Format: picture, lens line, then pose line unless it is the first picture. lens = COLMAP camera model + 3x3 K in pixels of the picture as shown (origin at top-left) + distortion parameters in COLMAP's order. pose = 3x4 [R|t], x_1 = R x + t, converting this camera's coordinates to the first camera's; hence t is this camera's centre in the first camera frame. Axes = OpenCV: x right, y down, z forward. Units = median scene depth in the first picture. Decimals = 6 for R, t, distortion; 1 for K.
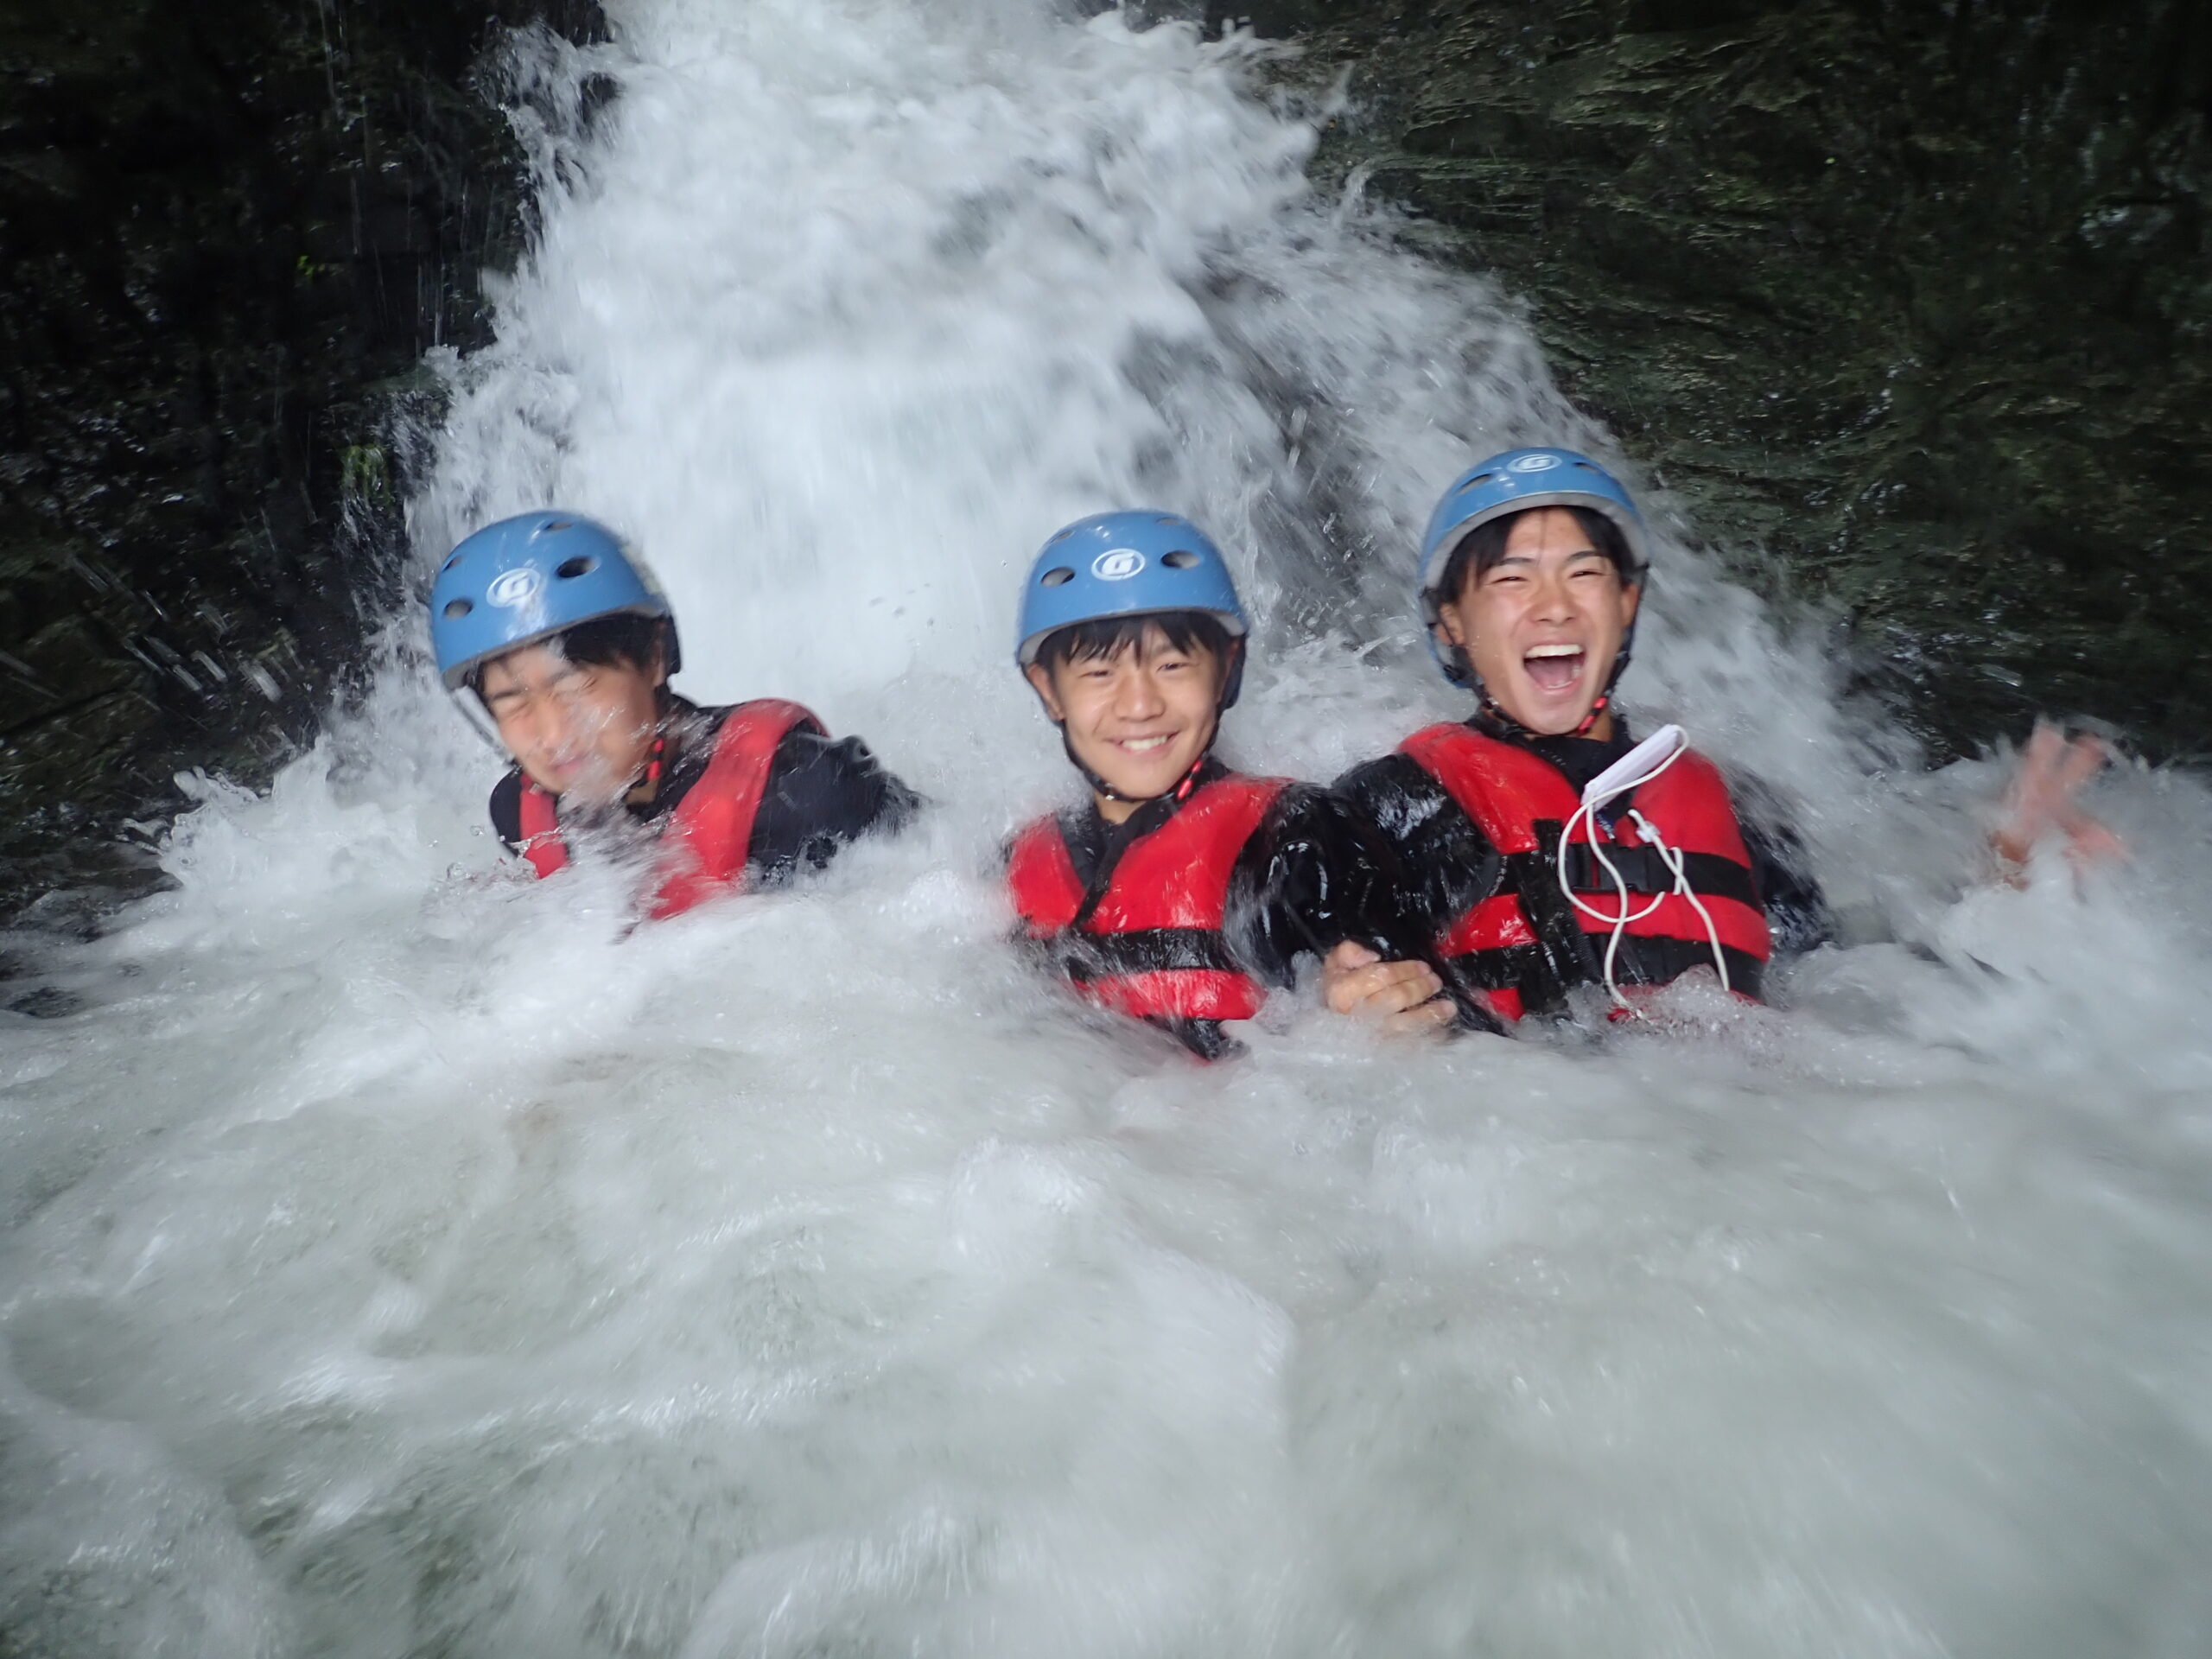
lens RADIAL K [[1616.7, 0, 1102.2], [0, 1616.7, 824.9], [0, 0, 1]] dist [0.002841, 0.005837]
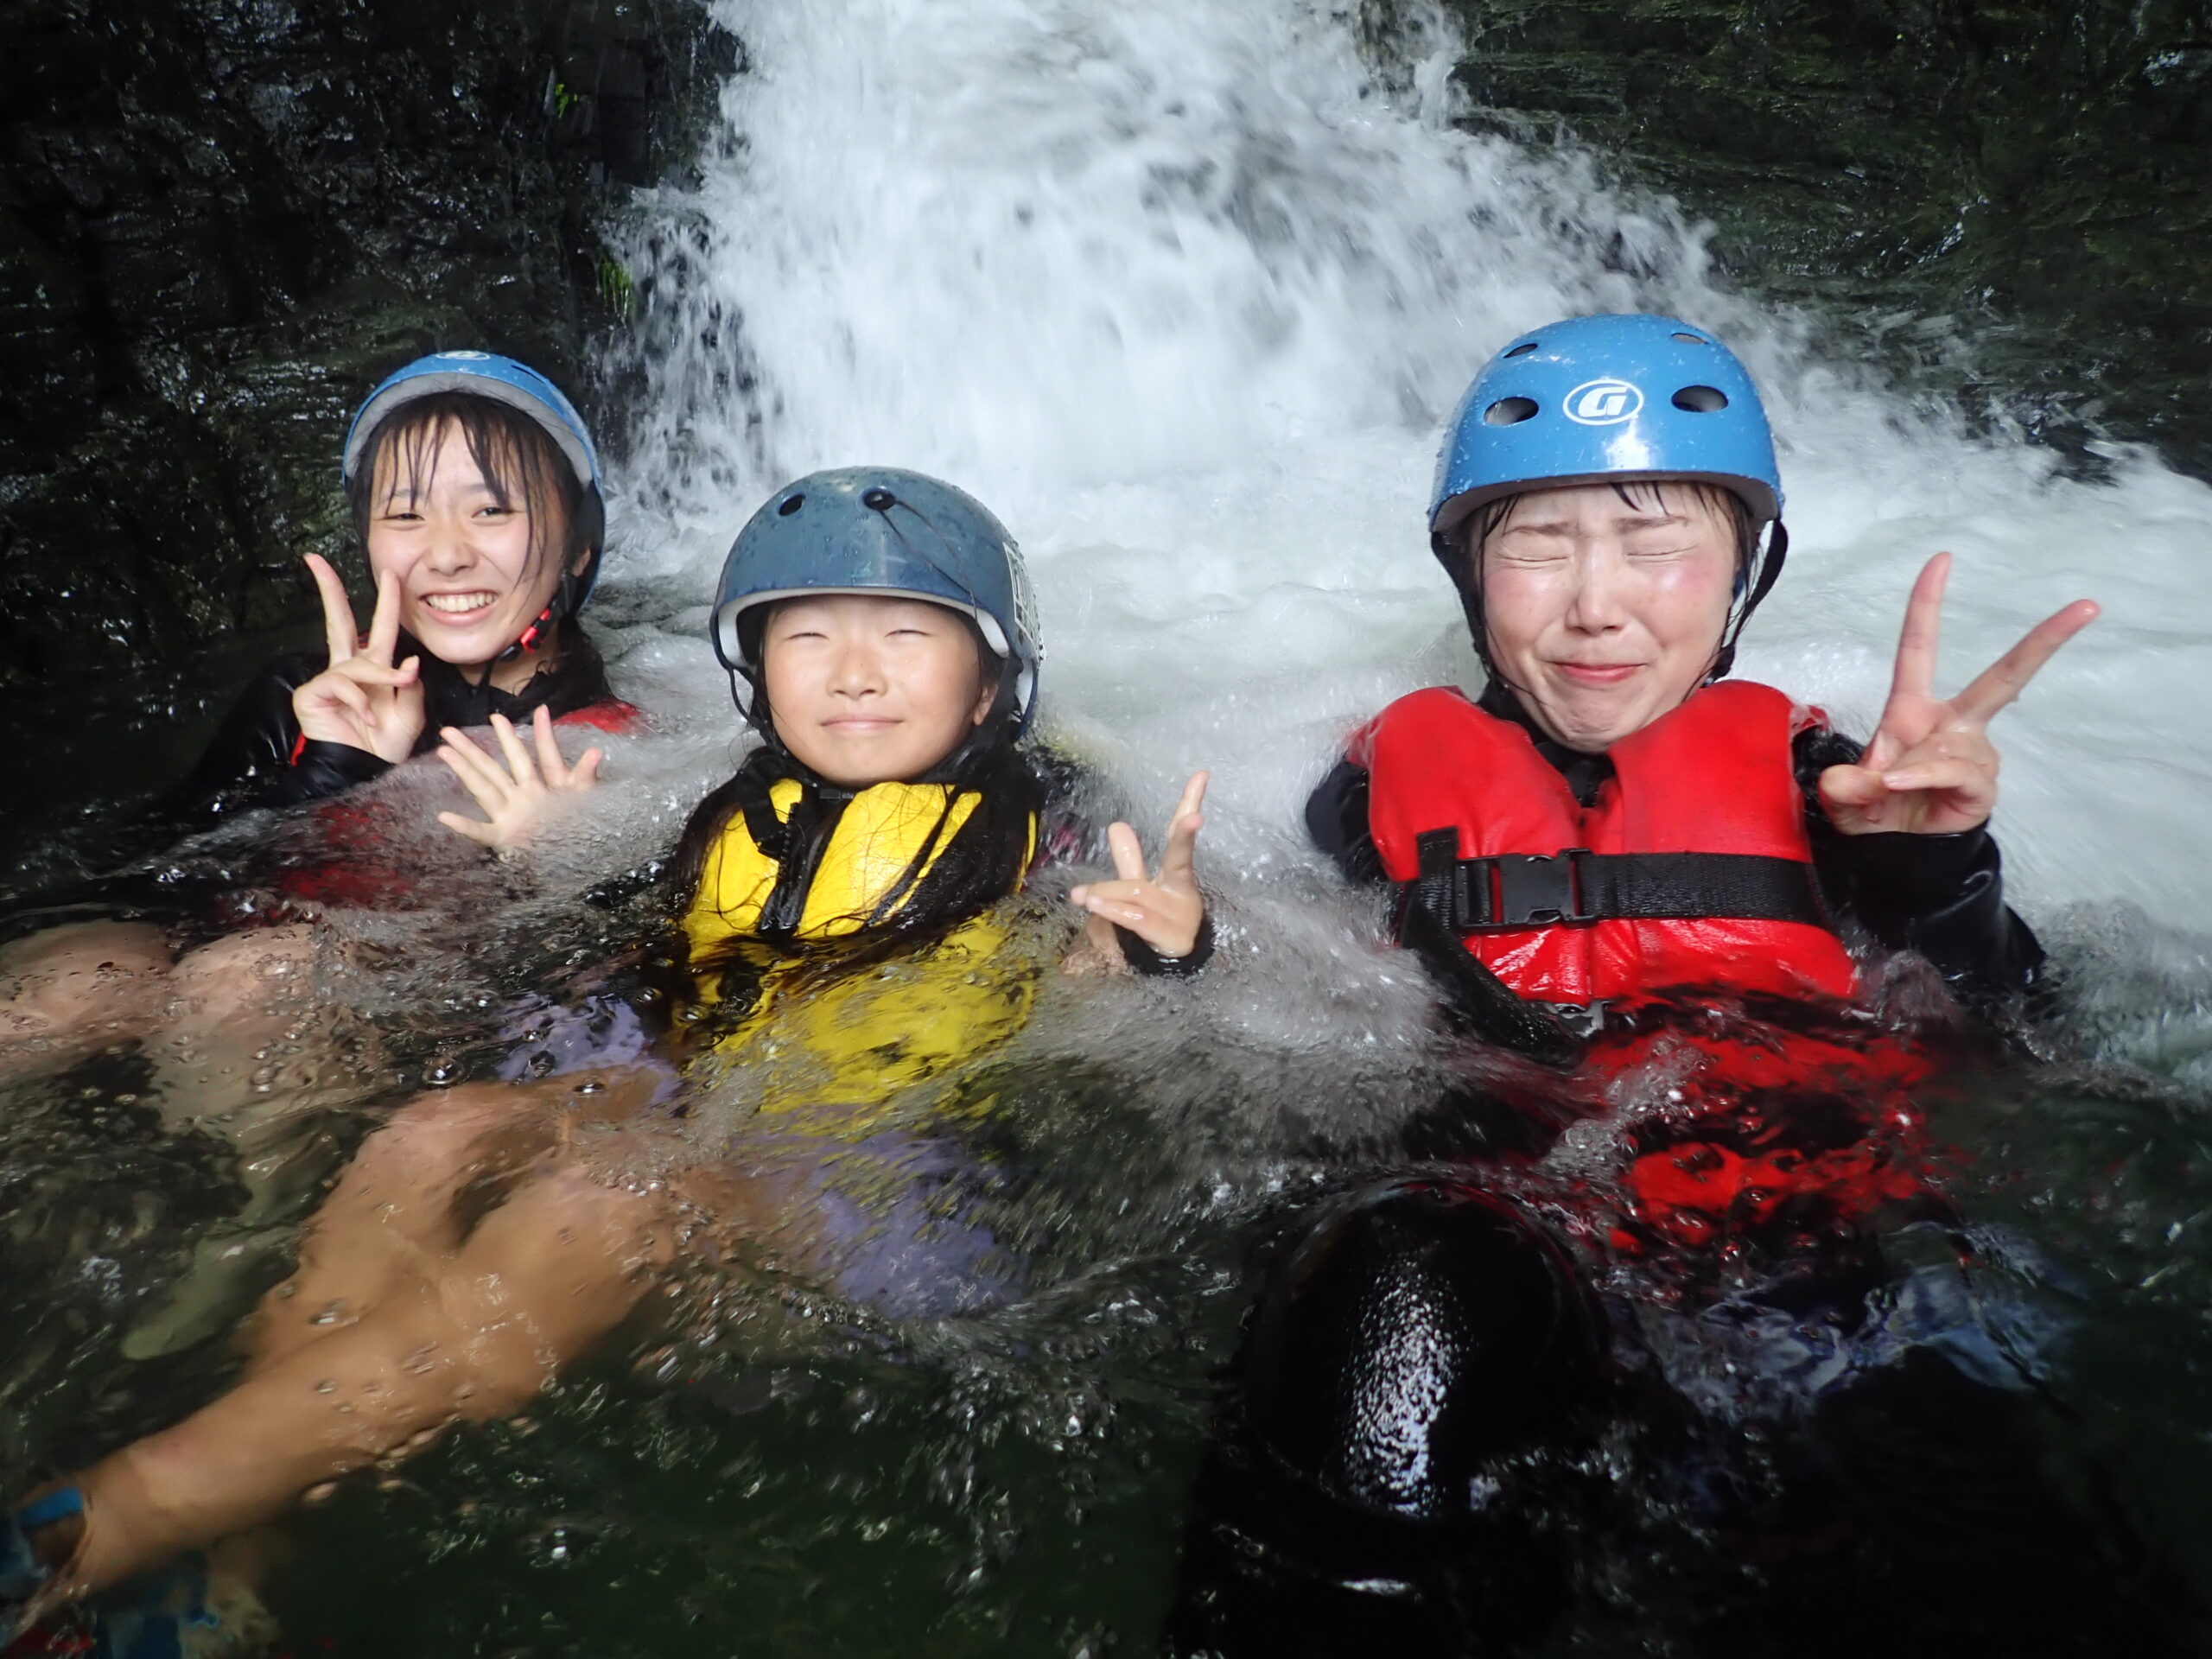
lens RADIAL K [[1616.7, 0, 1105.2], [0, 1616.7, 832.4], [0, 0, 1]] dist [0.002841, 0.005837]
pose [[0.993811, -0.020269, 0.109220, -0.273962], [0.020651, 0.999784, -0.002371, 0.165713], [-0.109149, 0.004611, 0.994015, -0.115939]]
